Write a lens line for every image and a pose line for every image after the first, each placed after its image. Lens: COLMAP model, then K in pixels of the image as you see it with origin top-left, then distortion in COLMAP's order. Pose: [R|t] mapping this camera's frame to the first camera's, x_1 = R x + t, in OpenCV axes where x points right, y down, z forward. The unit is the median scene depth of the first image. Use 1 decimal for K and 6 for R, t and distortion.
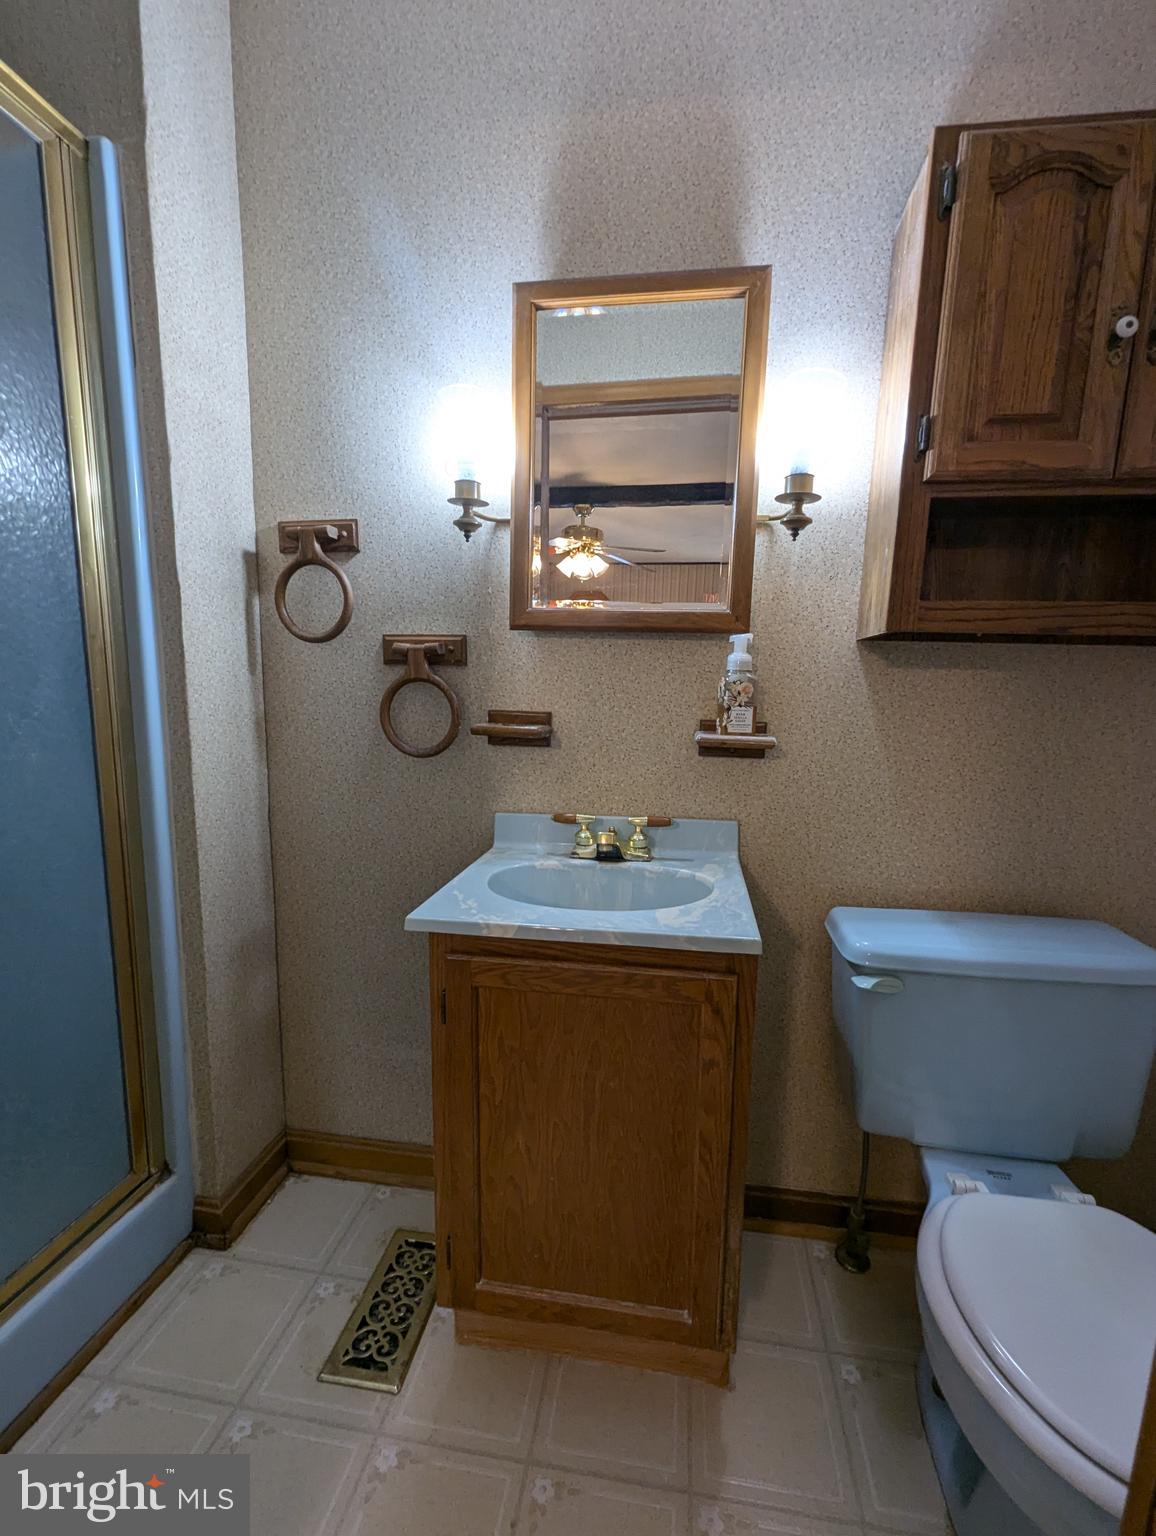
lens RADIAL K [[646.5, 0, 590.1], [0, 646.5, 792.9], [0, 0, 1]] dist [-0.000101, -0.001104]
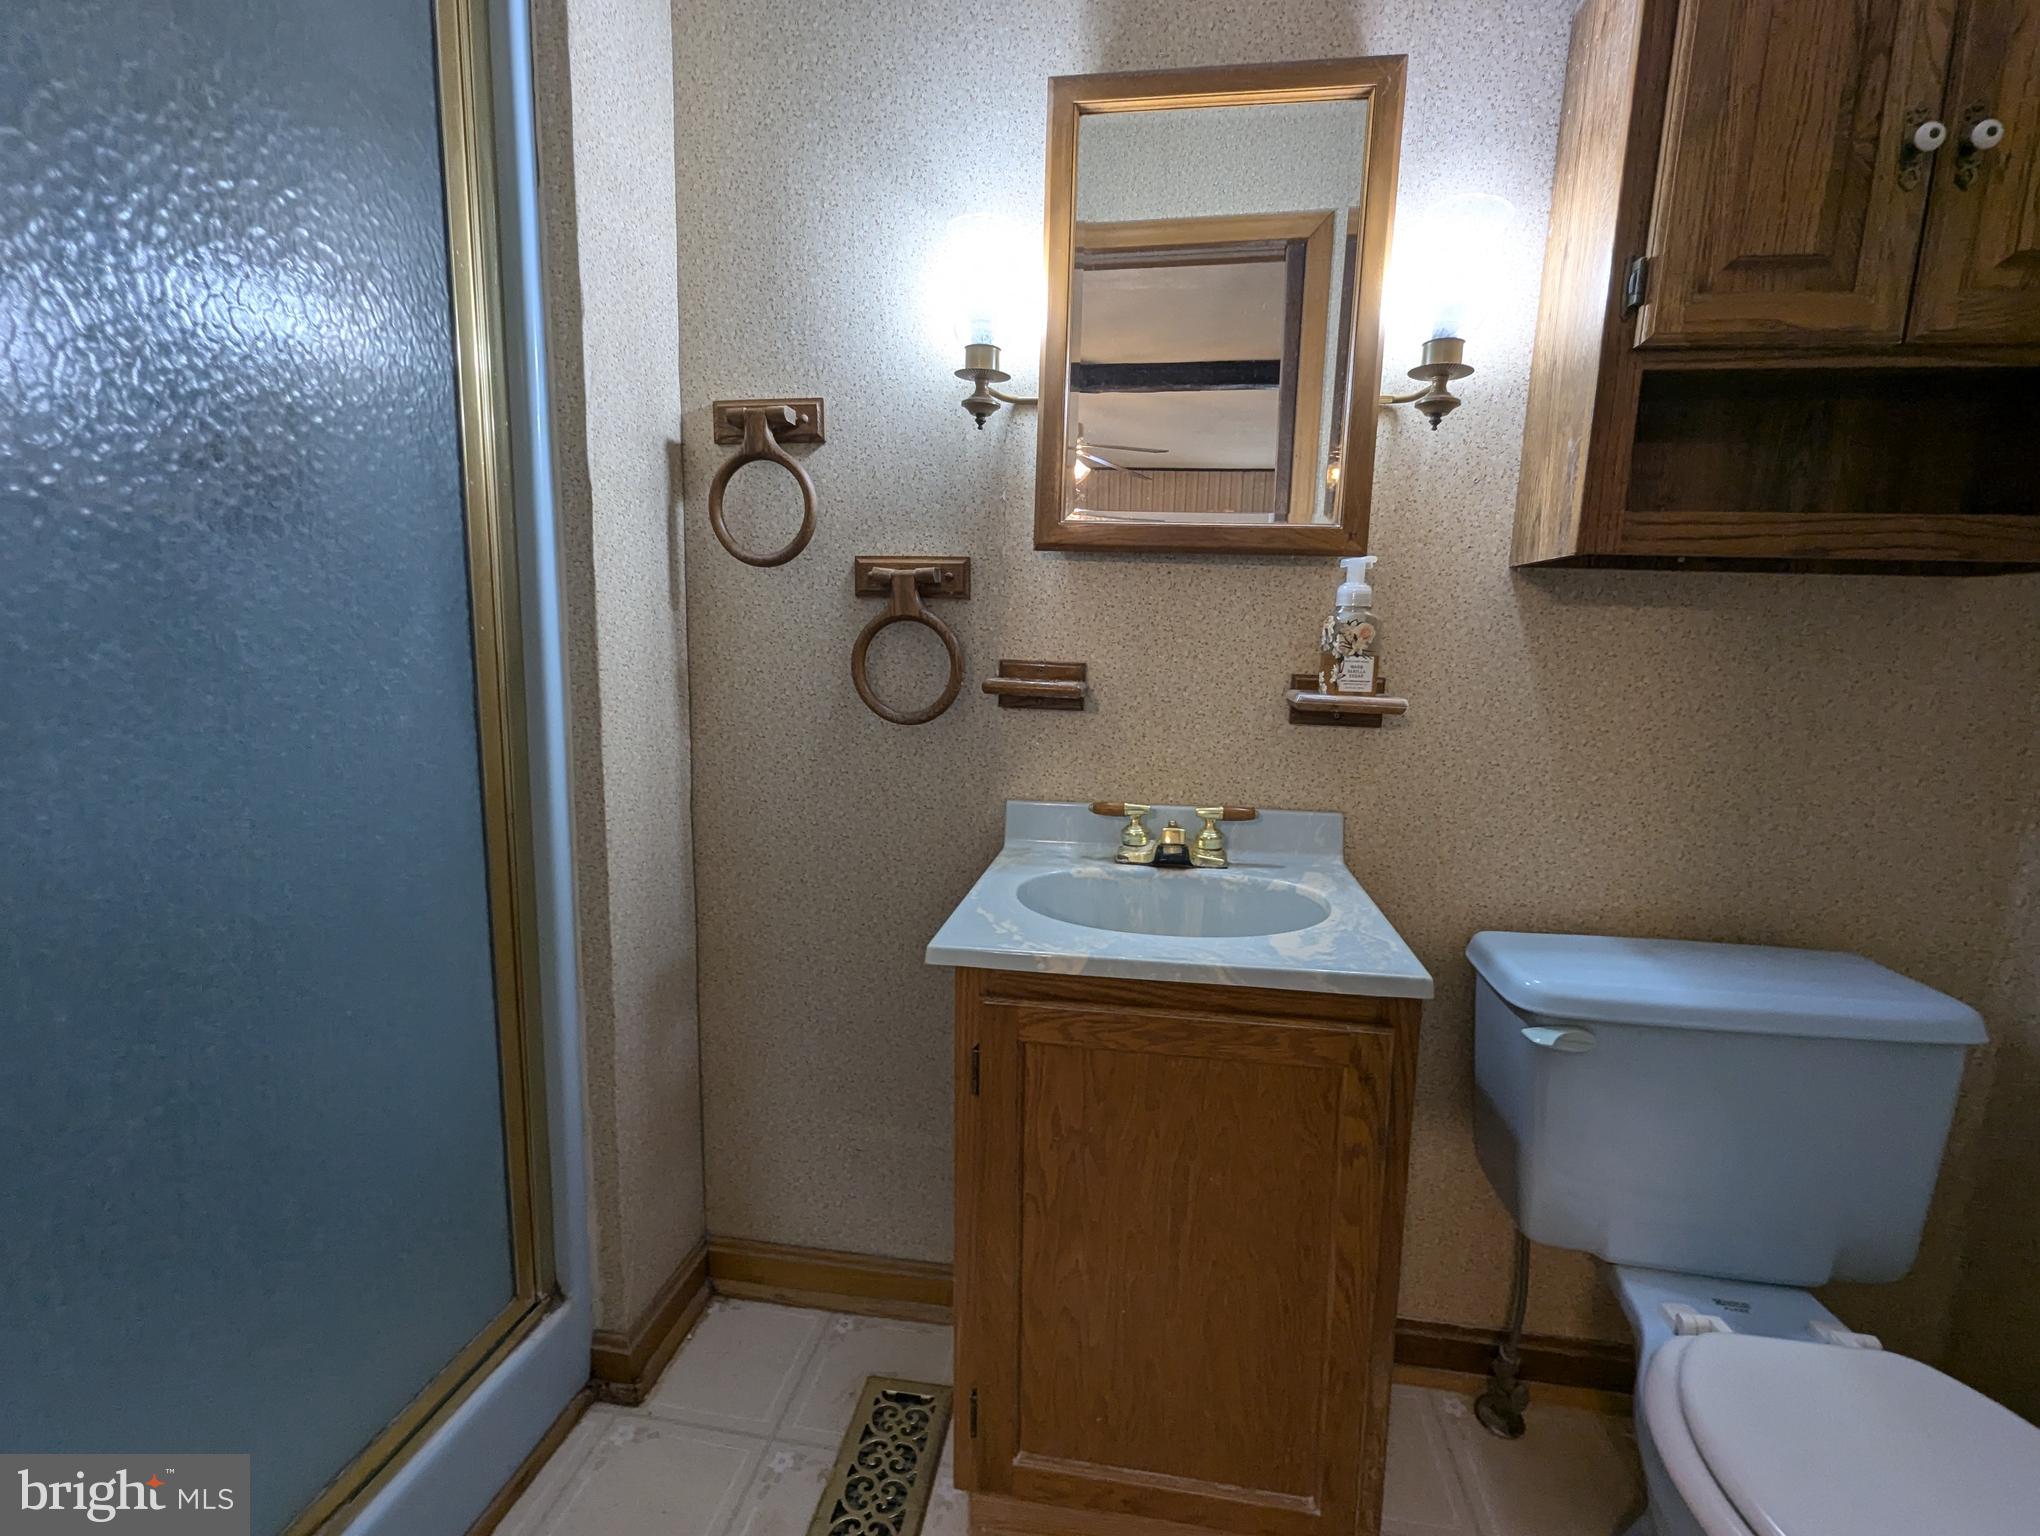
lens RADIAL K [[858.6, 0, 1027.7], [0, 858.6, 766.4], [0, 0, 1]] dist [-0.000101, -0.001104]
pose [[0.999984, 0.003981, 0.004109, -0.144456], [-0.003940, 0.999943, -0.009900, 0.001787], [-0.004148, 0.009883, 0.999943, 0.035454]]
